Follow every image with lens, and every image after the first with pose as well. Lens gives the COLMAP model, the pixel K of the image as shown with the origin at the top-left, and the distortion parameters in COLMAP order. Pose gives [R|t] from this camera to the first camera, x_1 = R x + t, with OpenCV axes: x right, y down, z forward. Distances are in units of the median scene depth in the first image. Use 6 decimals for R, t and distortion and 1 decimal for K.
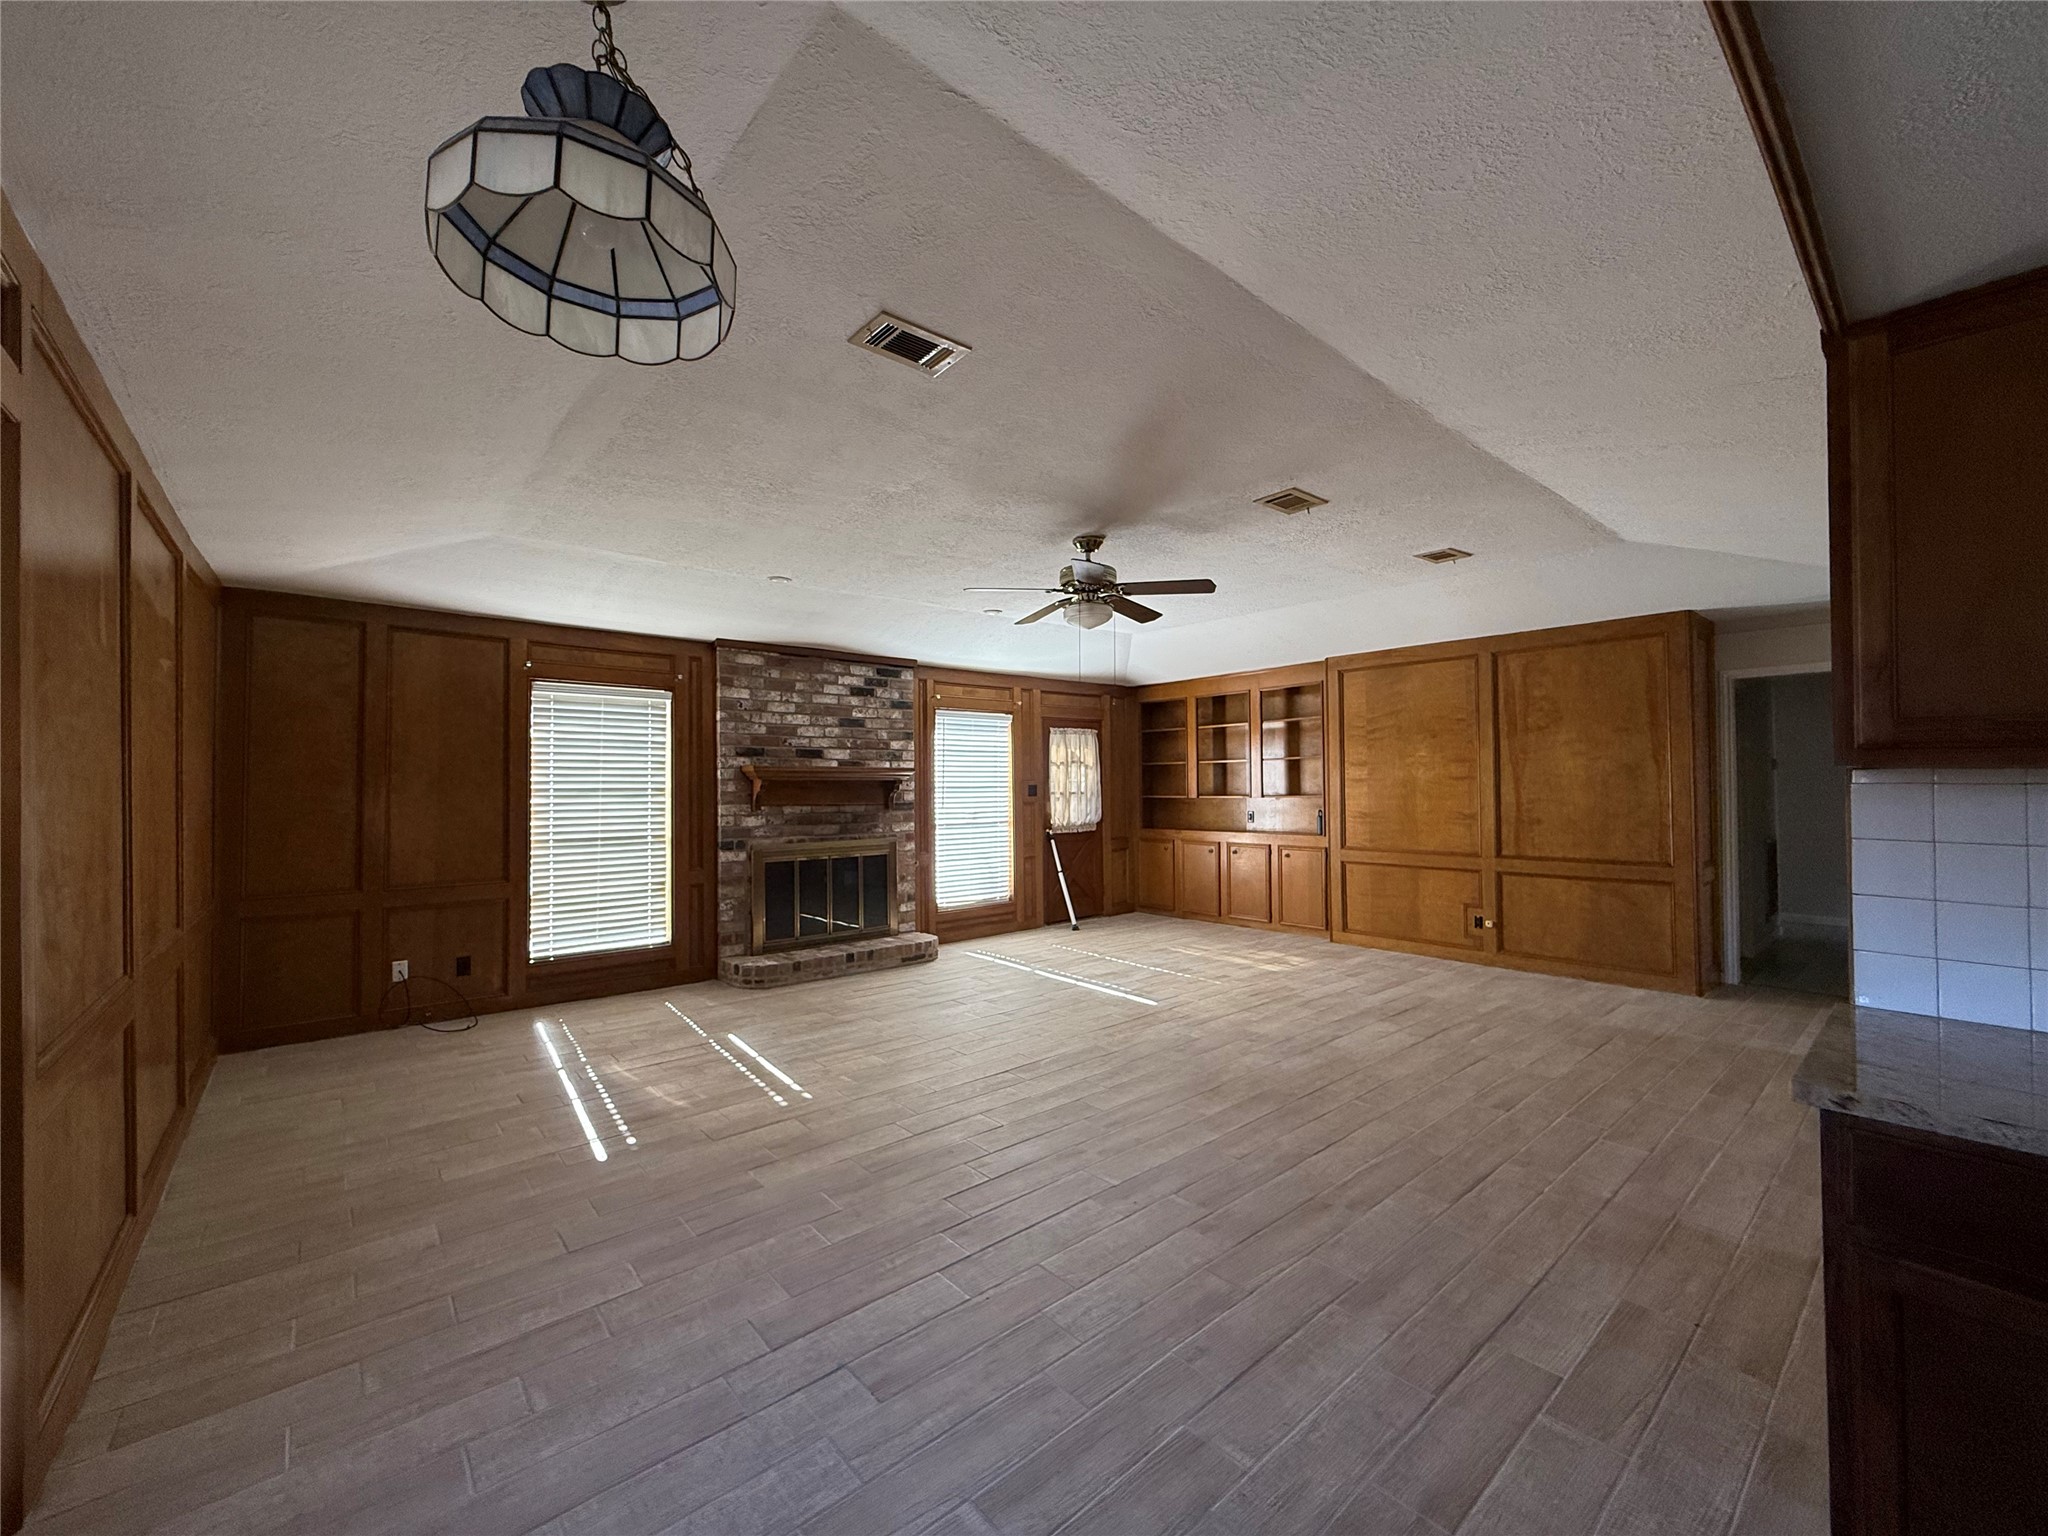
lens RADIAL K [[813.3, 0, 1020.1], [0, 813.3, 767.2], [0, 0, 1]] dist [0.001169, -0.000231]
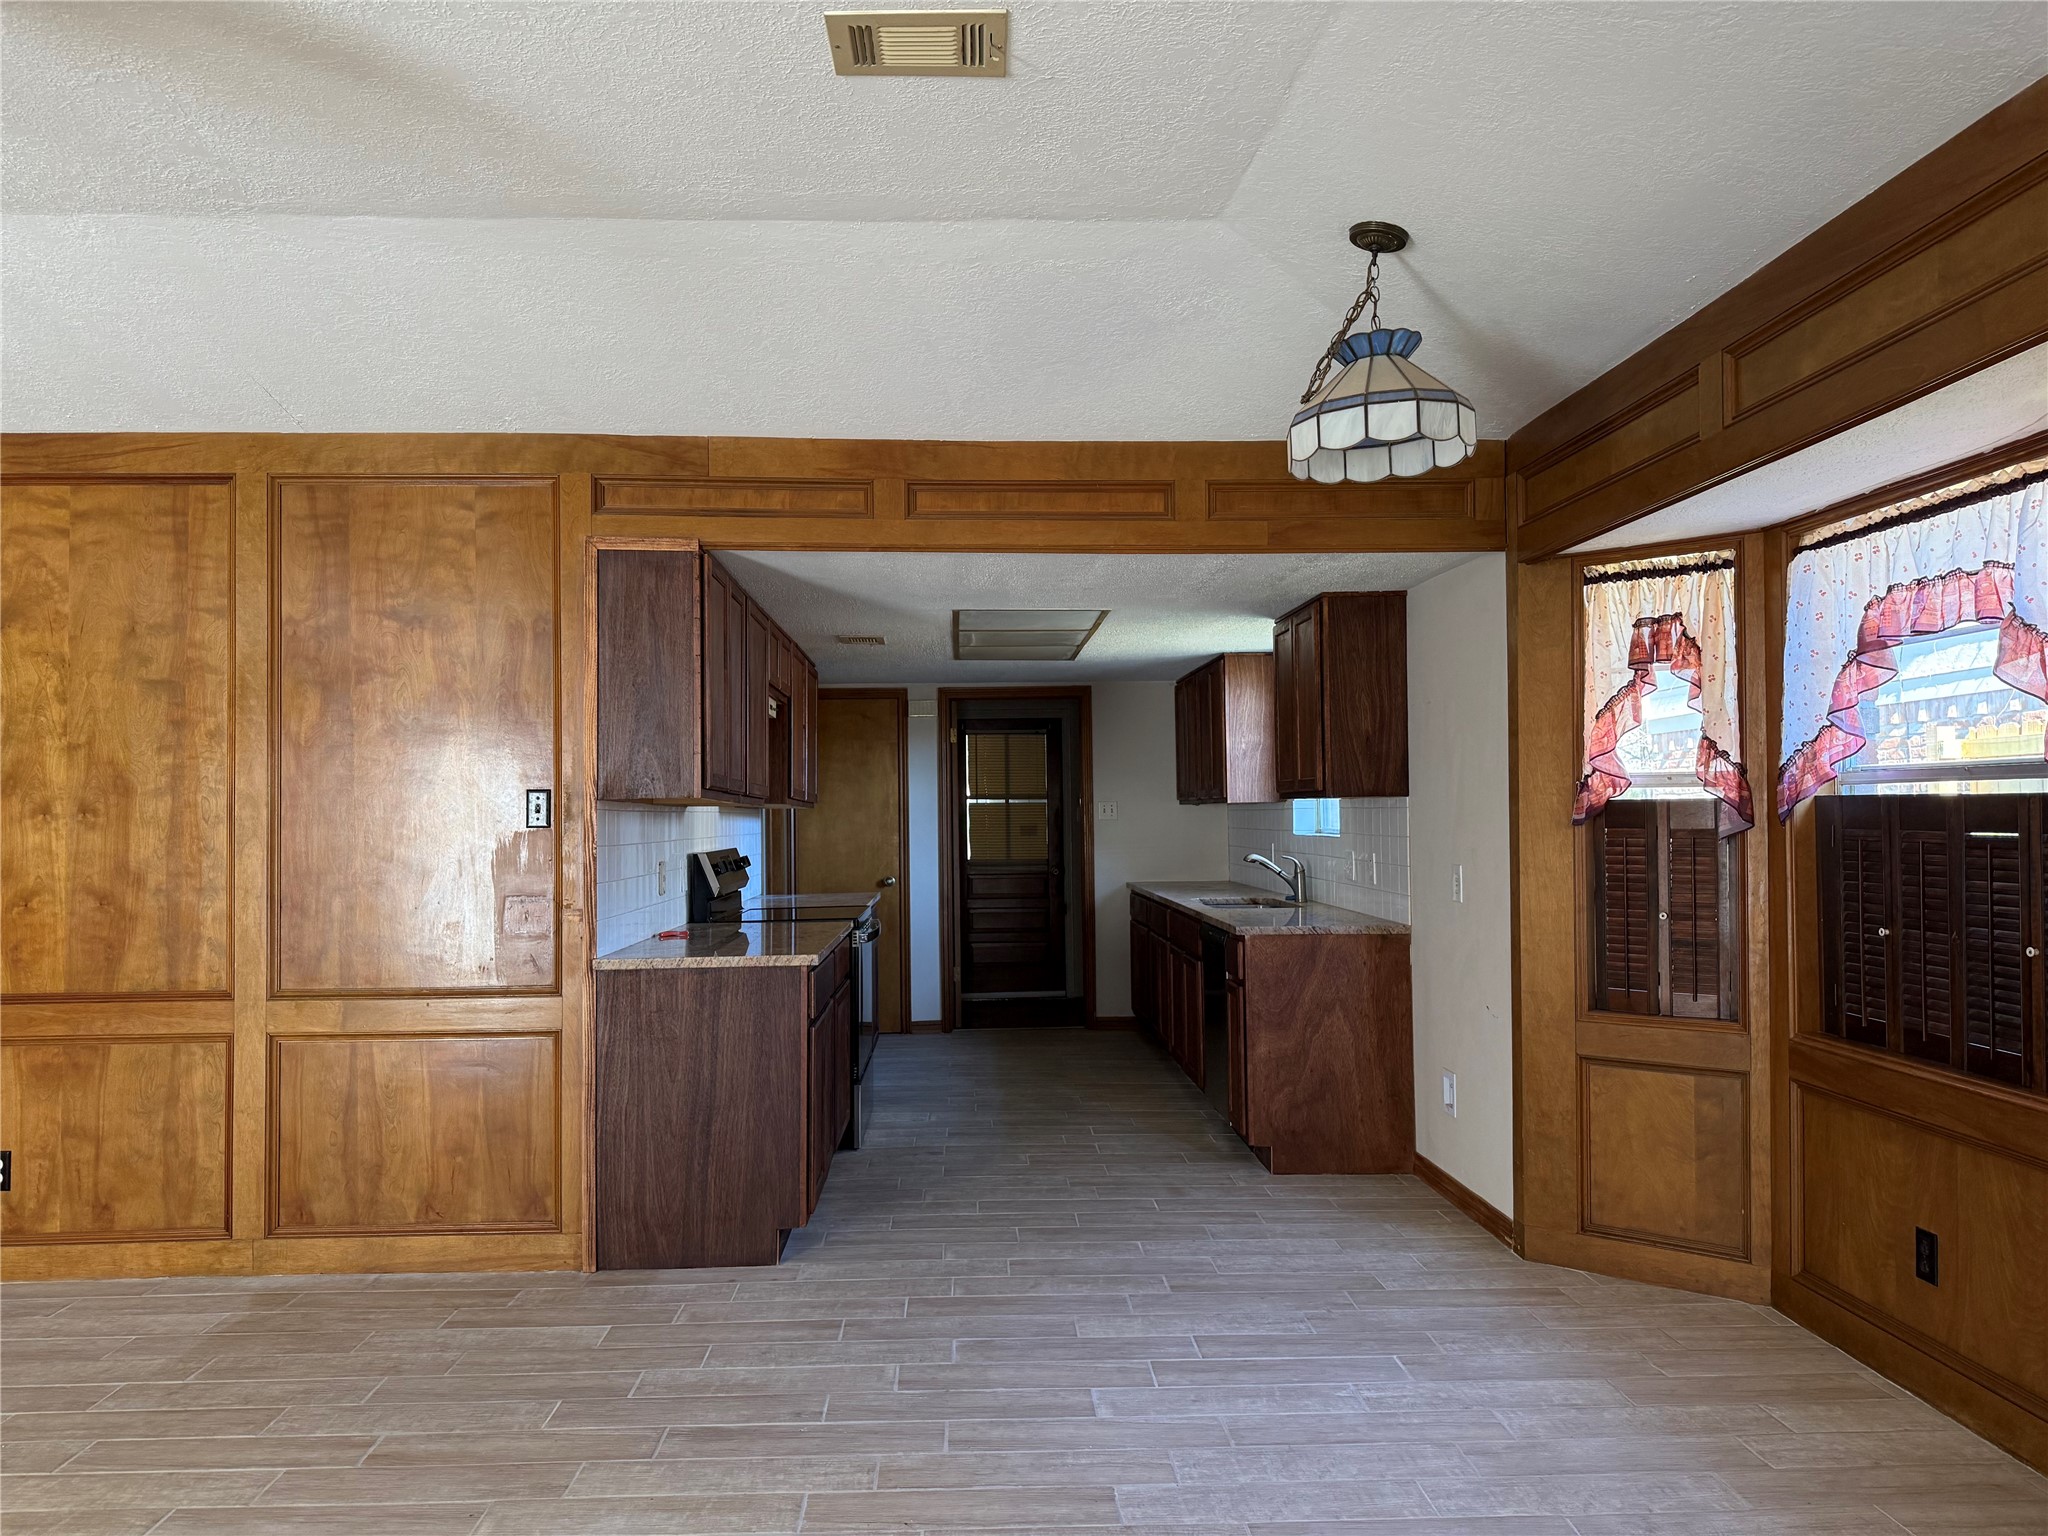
lens RADIAL K [[1432.9, 0, 1027.3], [0, 1432.9, 776.2], [0, 0, 1]] dist [0.041902, -0.060659]
pose [[-0.789018, 0.029773, 0.613648, -0.318295], [0.000938, 0.998882, -0.047258, 0.022198], [-0.614369, -0.036711, -0.788165, 0.680144]]
